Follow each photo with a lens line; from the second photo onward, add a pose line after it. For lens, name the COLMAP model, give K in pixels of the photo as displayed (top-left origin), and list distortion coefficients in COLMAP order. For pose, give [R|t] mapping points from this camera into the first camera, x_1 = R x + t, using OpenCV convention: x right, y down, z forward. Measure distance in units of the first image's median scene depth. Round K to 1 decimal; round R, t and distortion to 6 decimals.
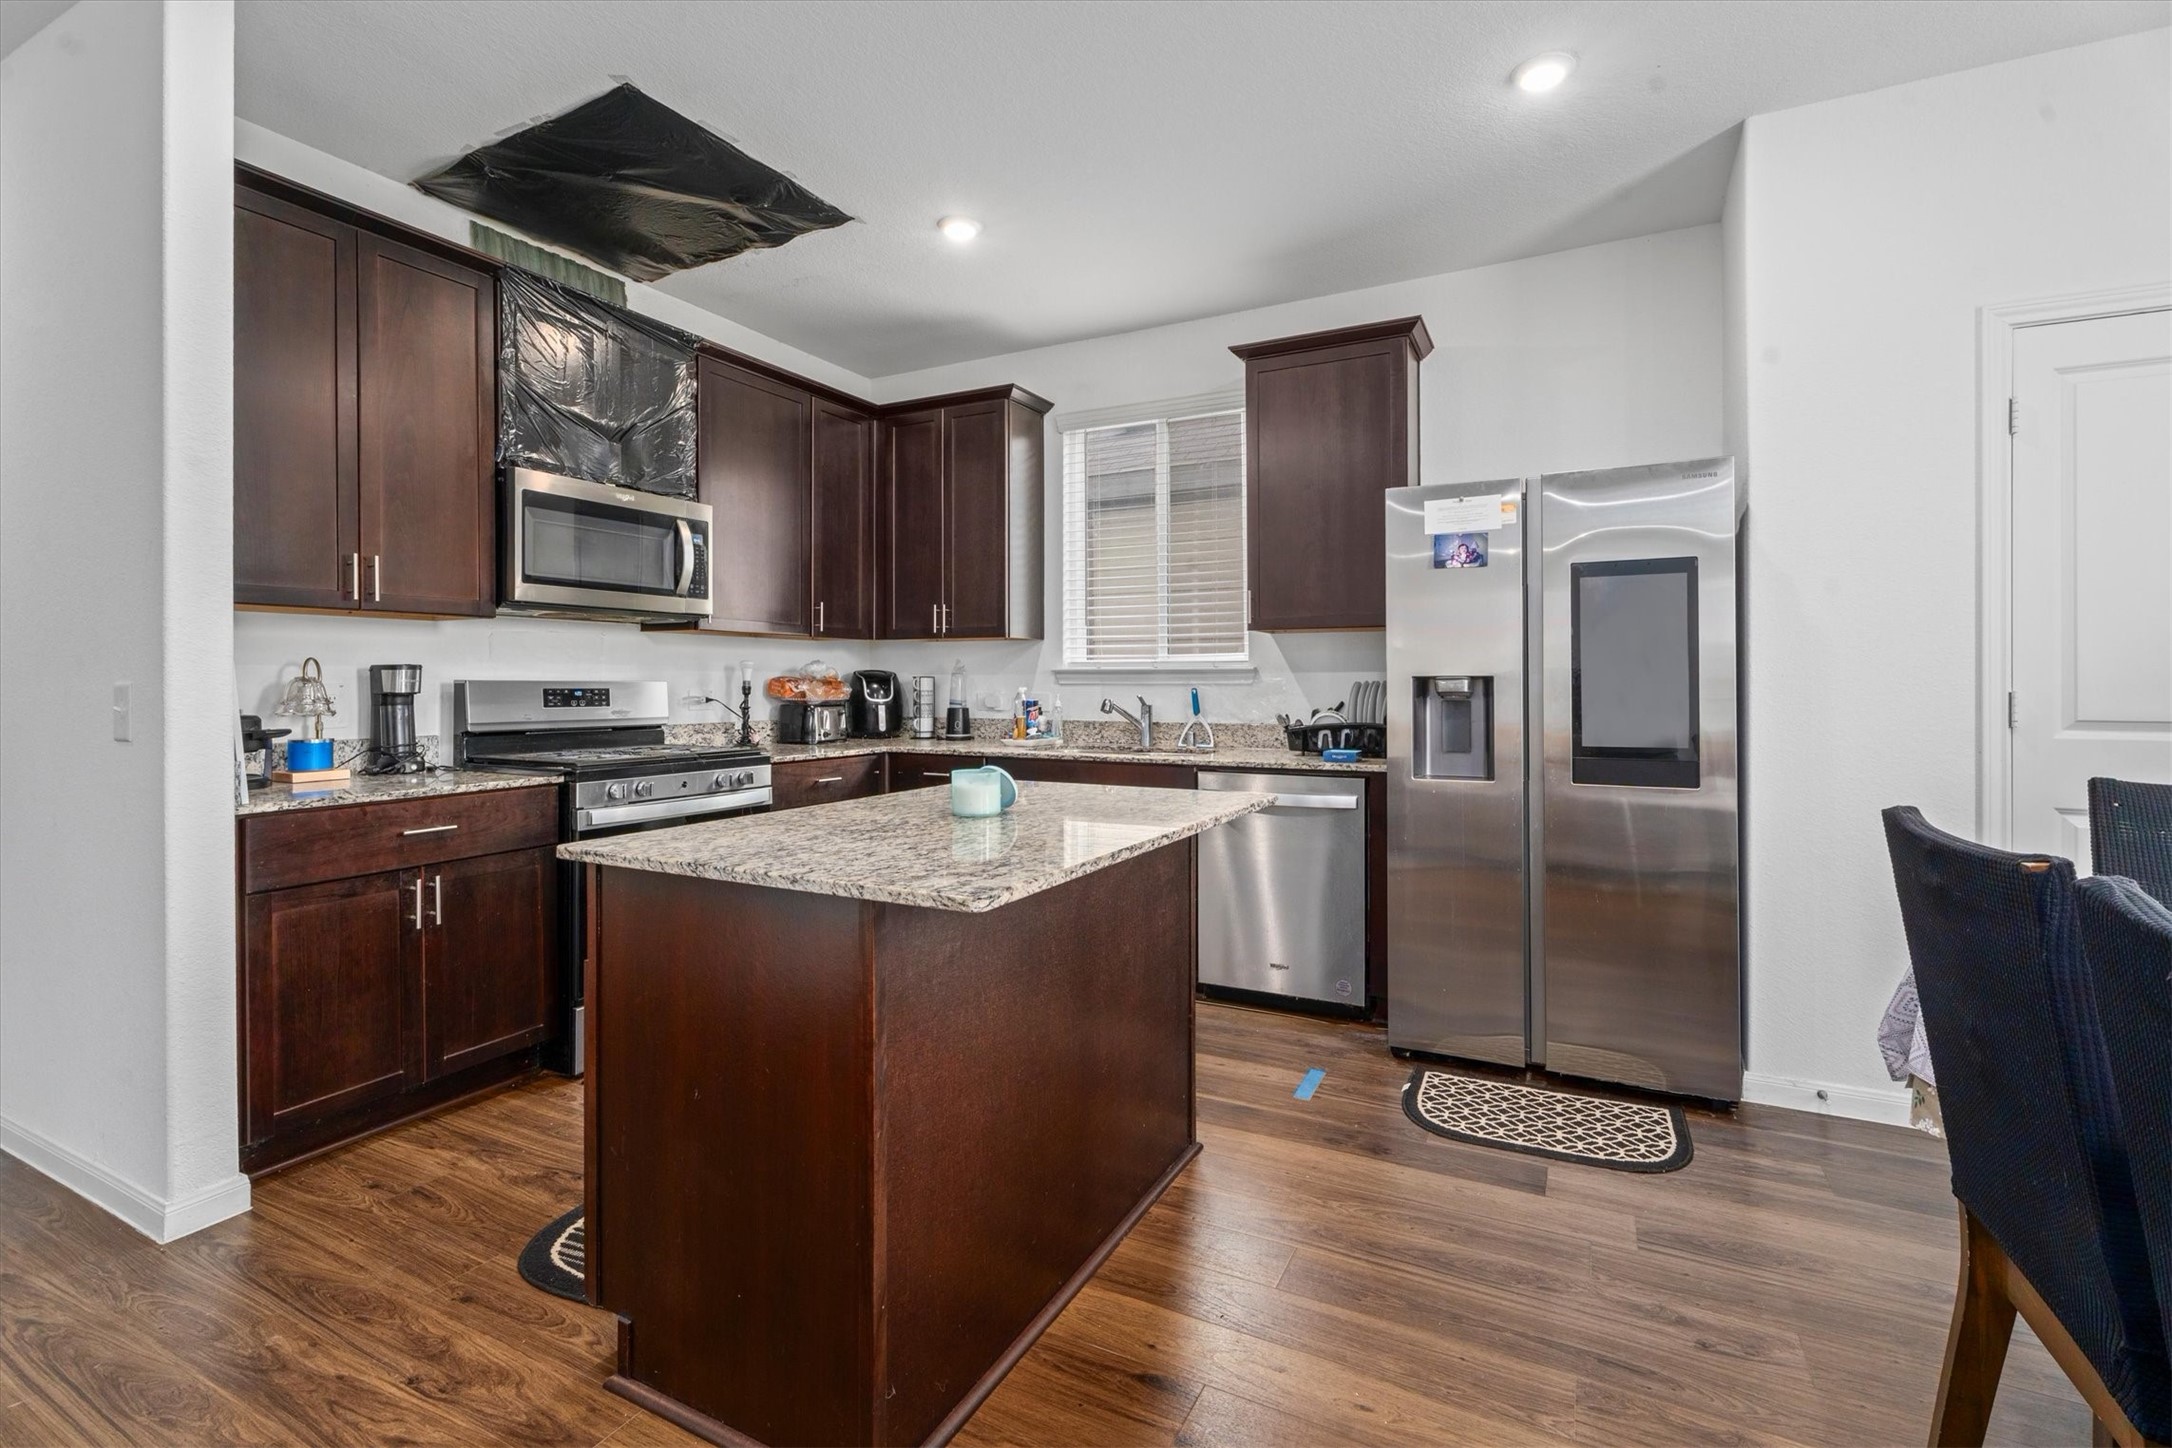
lens RADIAL K [[978.2, 0, 1081.5], [0, 978.2, 690.4], [0, 0, 1]] dist [-0.000478, 0.004193]
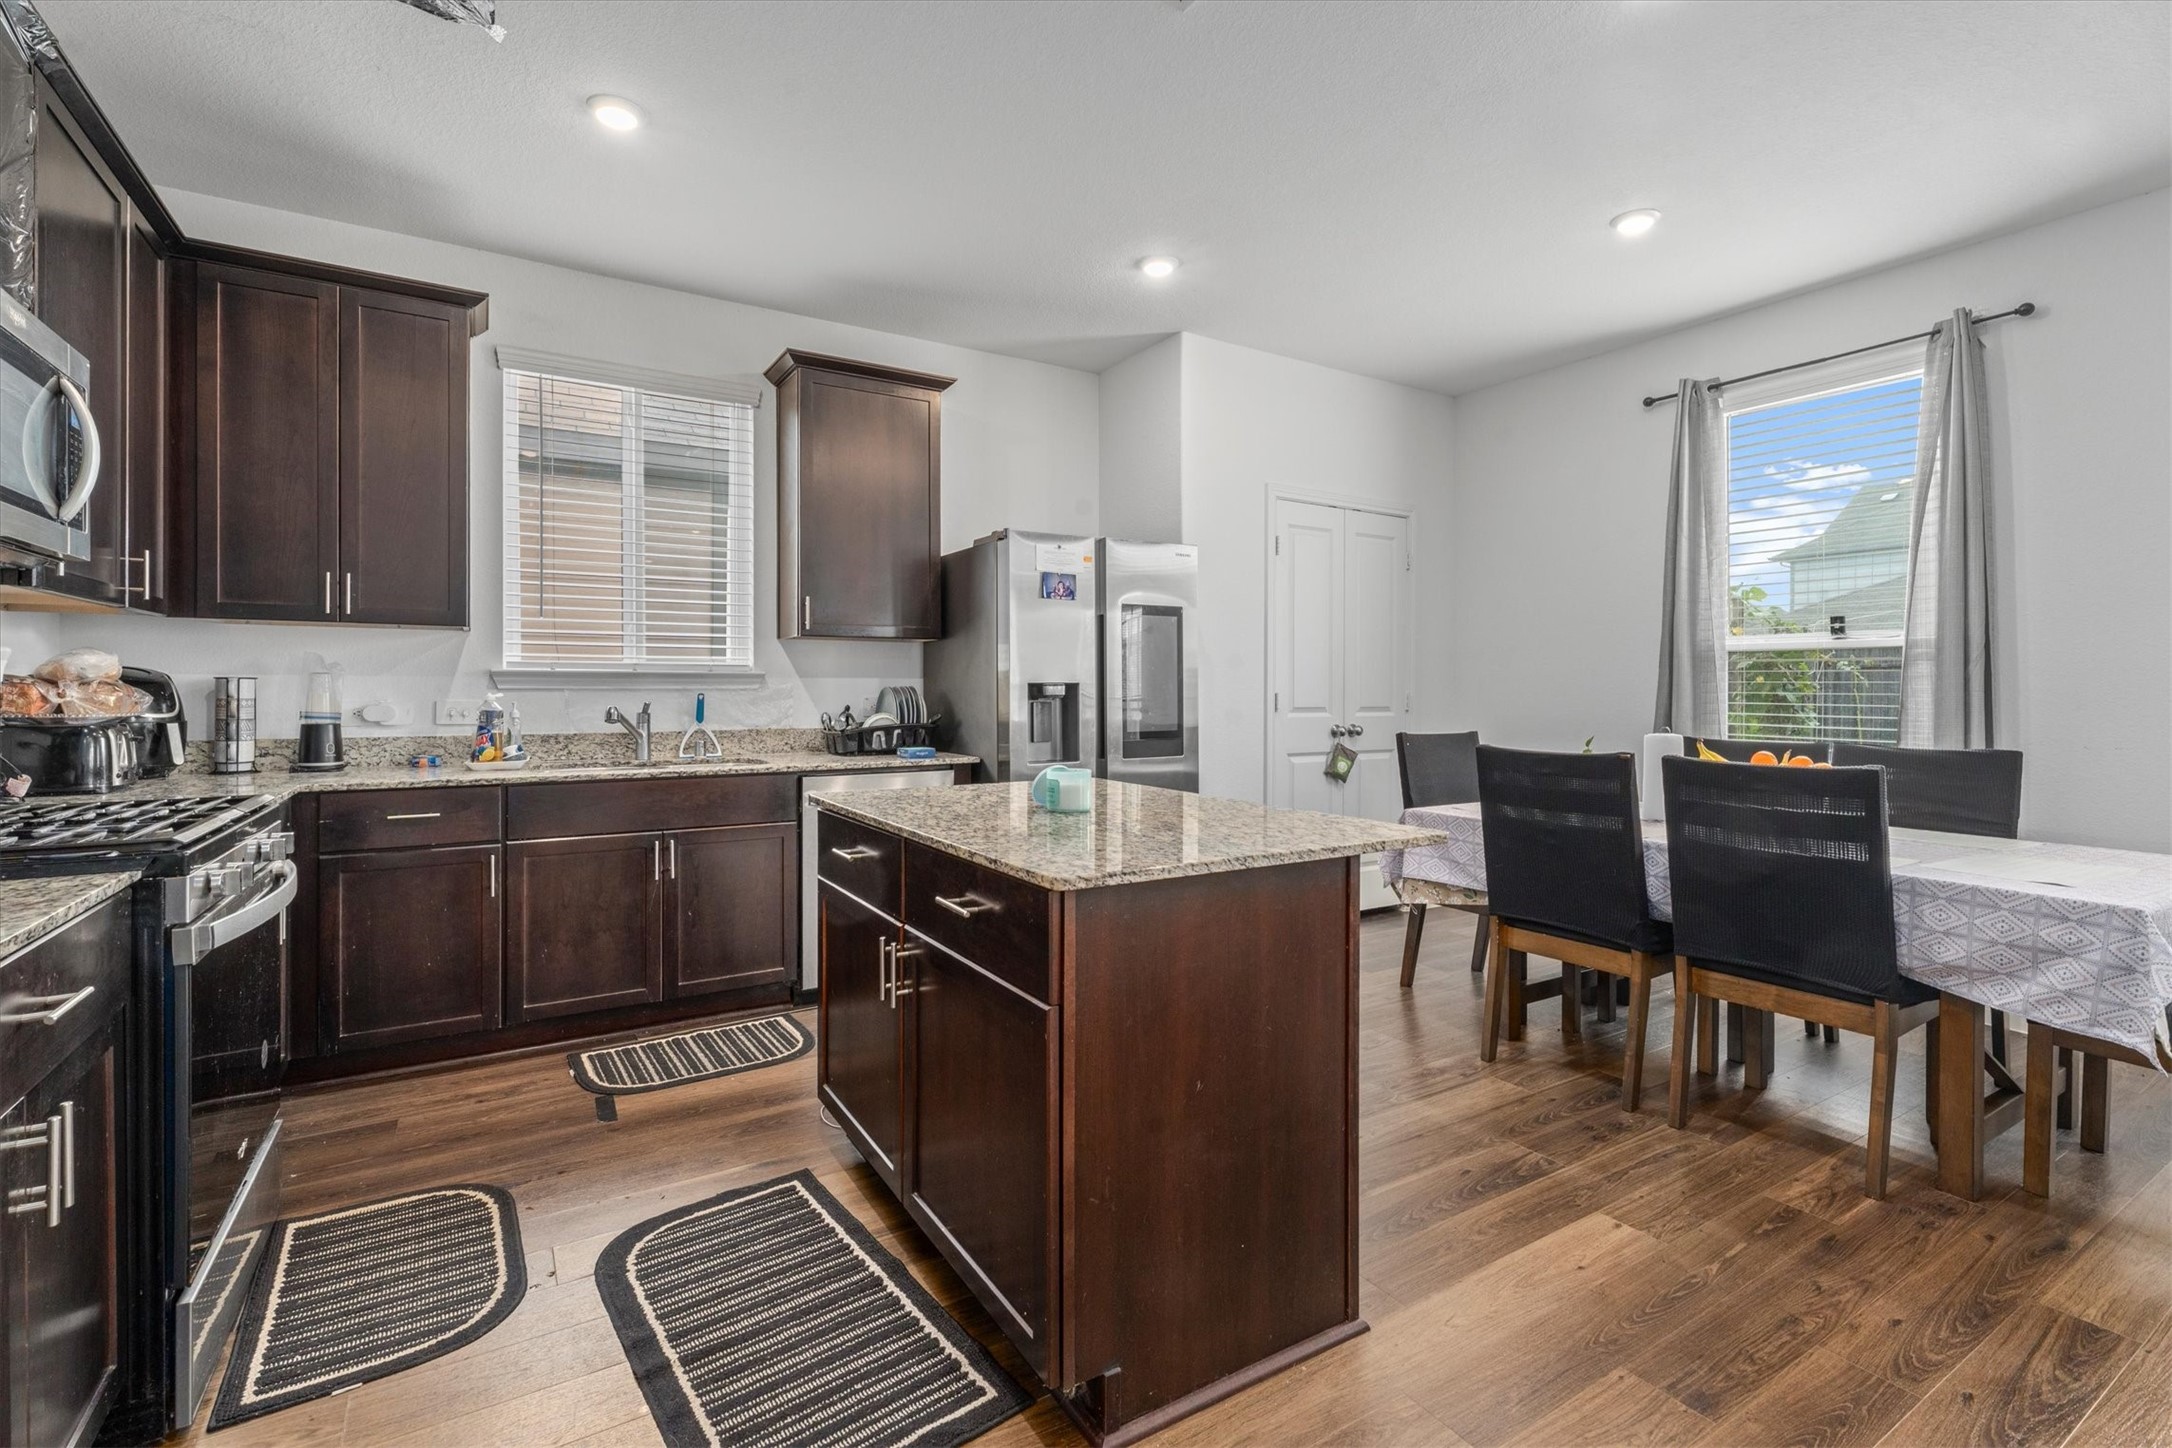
lens RADIAL K [[978.2, 0, 1083.1], [0, 978.2, 700.4], [0, 0, 1]] dist [-0.000478, 0.004193]
pose [[0.513379, -0.009089, 0.858114, -0.492879], [0.005463, 0.999958, 0.007324, -0.000667], [-0.858144, 0.000928, 0.513408, 0.212112]]
